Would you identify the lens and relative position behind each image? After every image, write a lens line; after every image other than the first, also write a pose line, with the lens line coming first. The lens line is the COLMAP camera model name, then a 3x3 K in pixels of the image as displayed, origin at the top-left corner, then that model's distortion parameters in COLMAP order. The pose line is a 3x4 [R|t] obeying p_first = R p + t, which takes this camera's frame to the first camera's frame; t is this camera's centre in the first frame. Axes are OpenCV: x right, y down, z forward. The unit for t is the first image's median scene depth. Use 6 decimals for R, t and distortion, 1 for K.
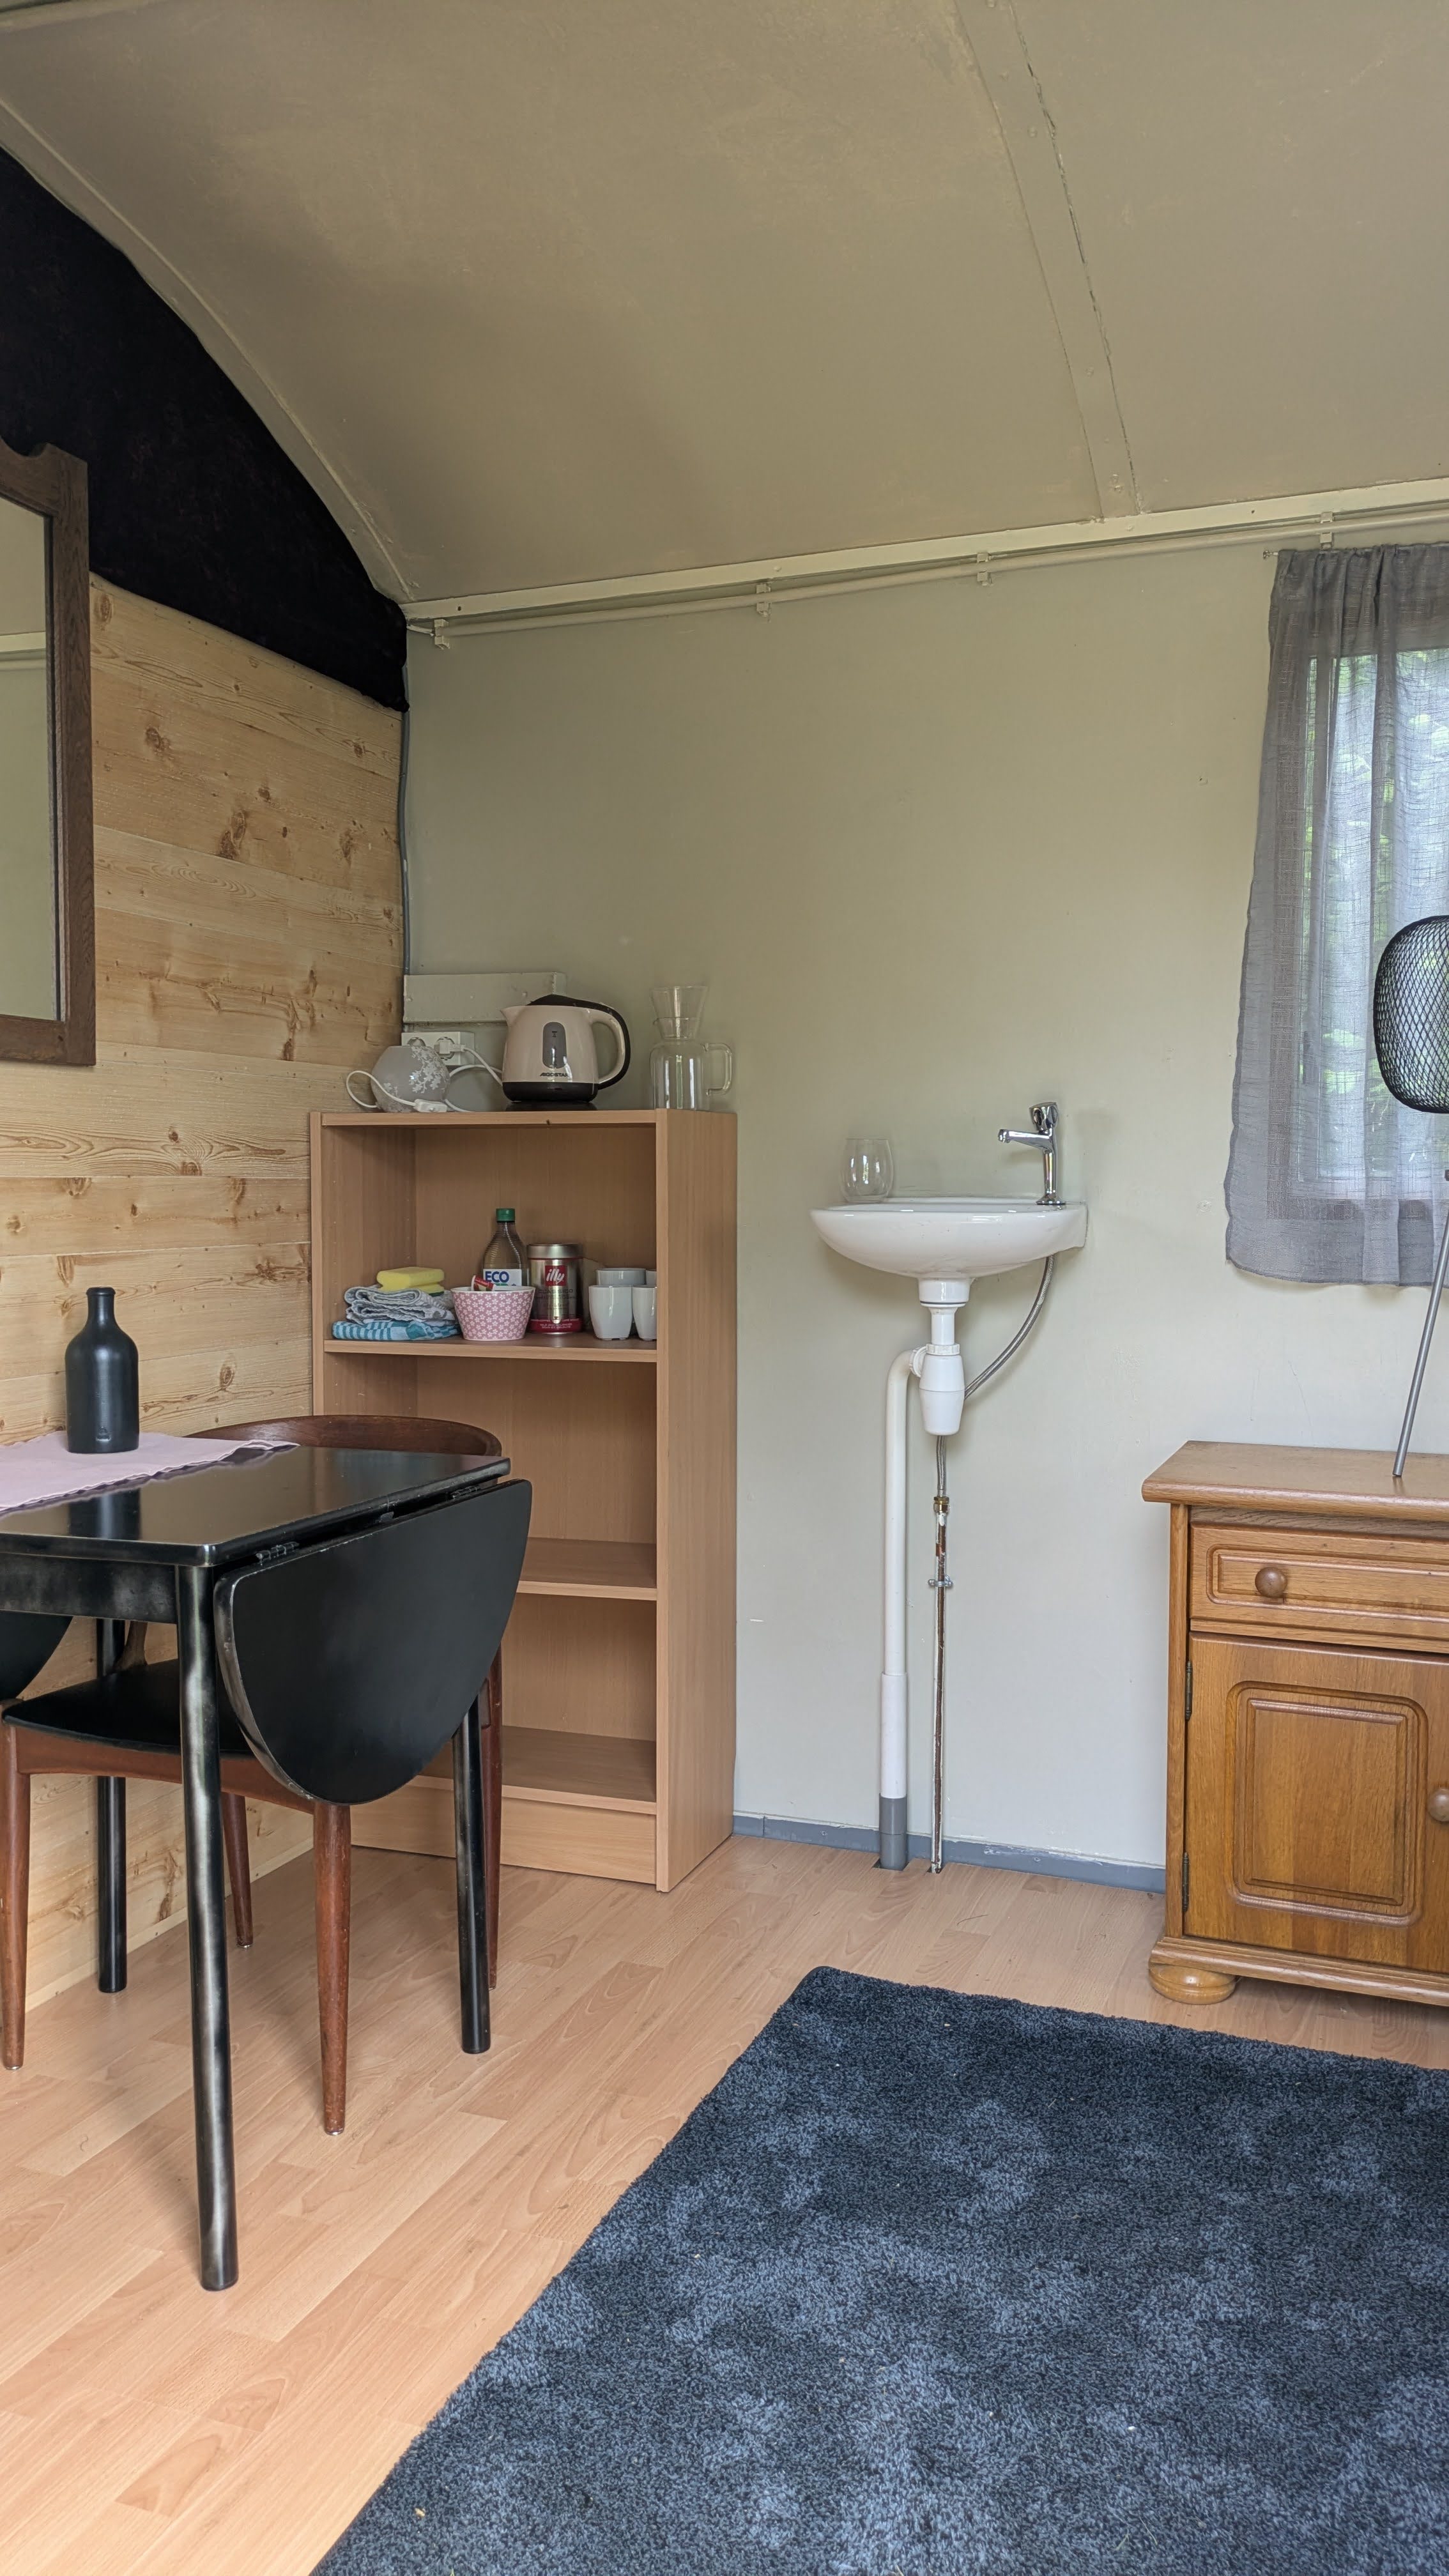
lens RADIAL K [[1890.1, 0, 769.7], [0, 1890.1, 1302.8], [0, 0, 1]] dist [0.033603, -0.048324]
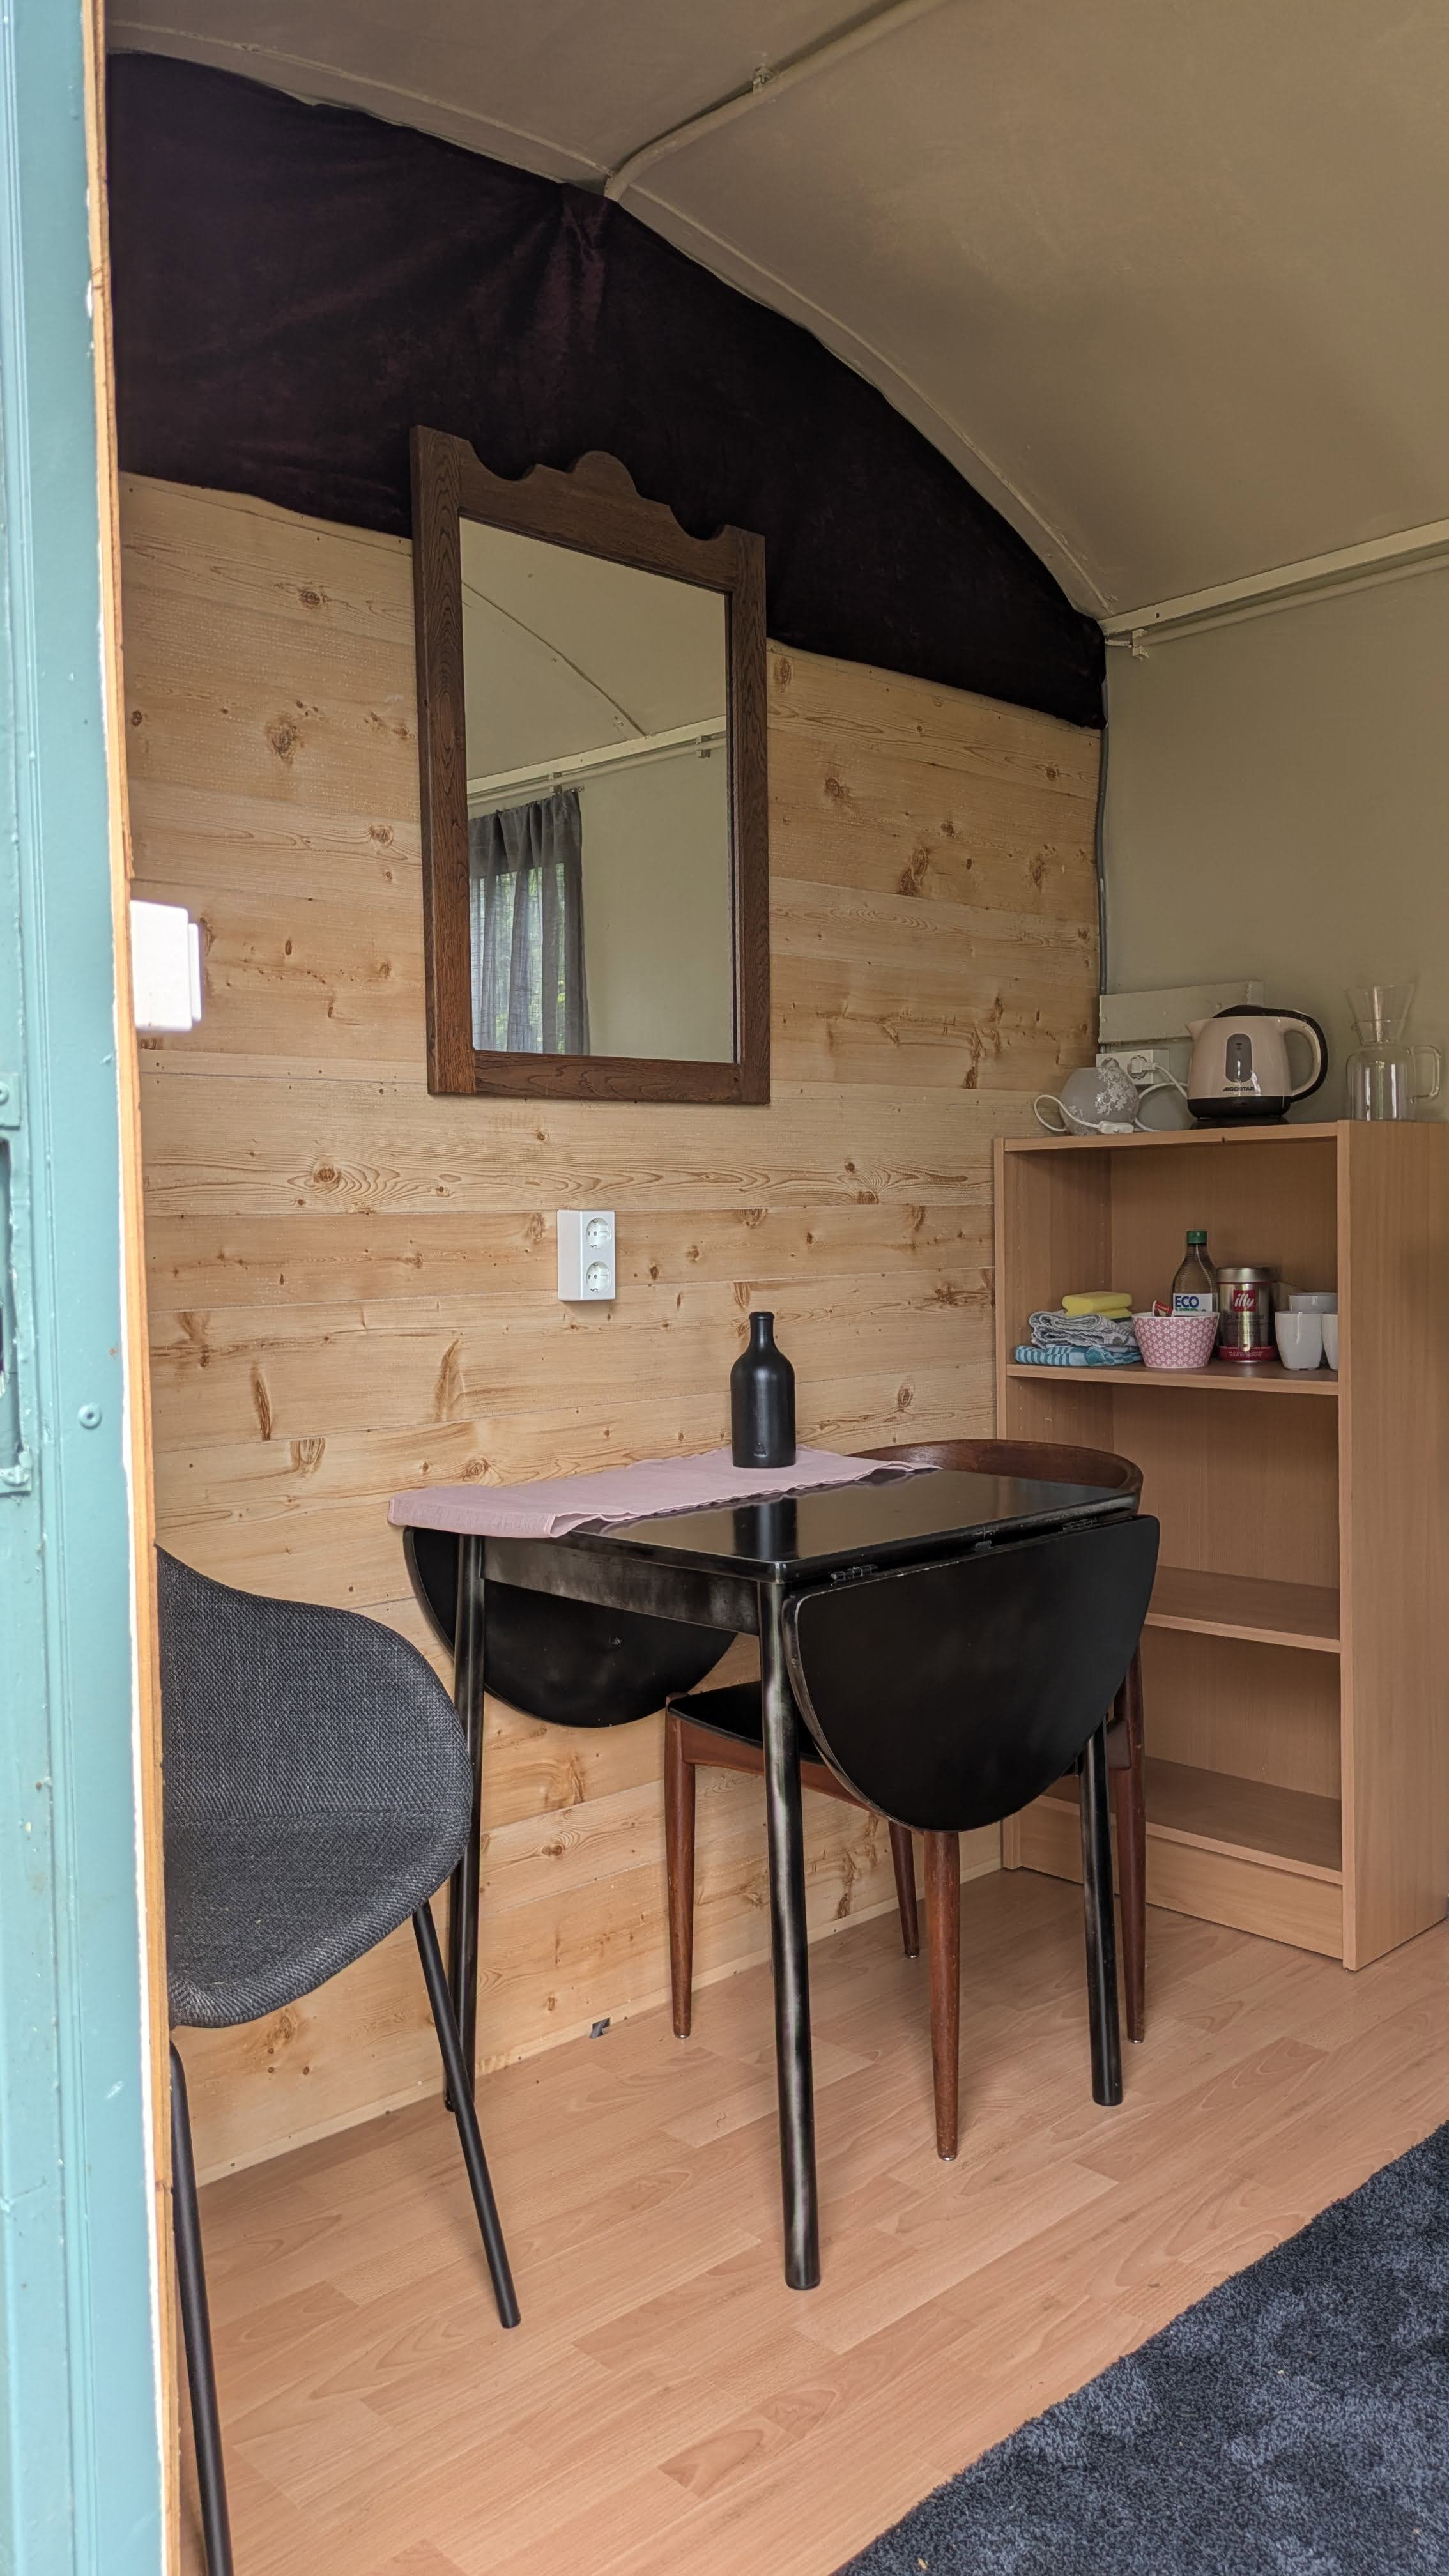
lens RADIAL K [[1890.1, 0, 725.8], [0, 1890.1, 1311.5], [0, 0, 1]] dist [0.033603, -0.048324]
pose [[0.897484, 0.004291, -0.441027, 0.091502], [-0.007408, 0.999958, -0.005347, -0.002399], [0.440985, 0.008066, 0.897478, 0.041000]]
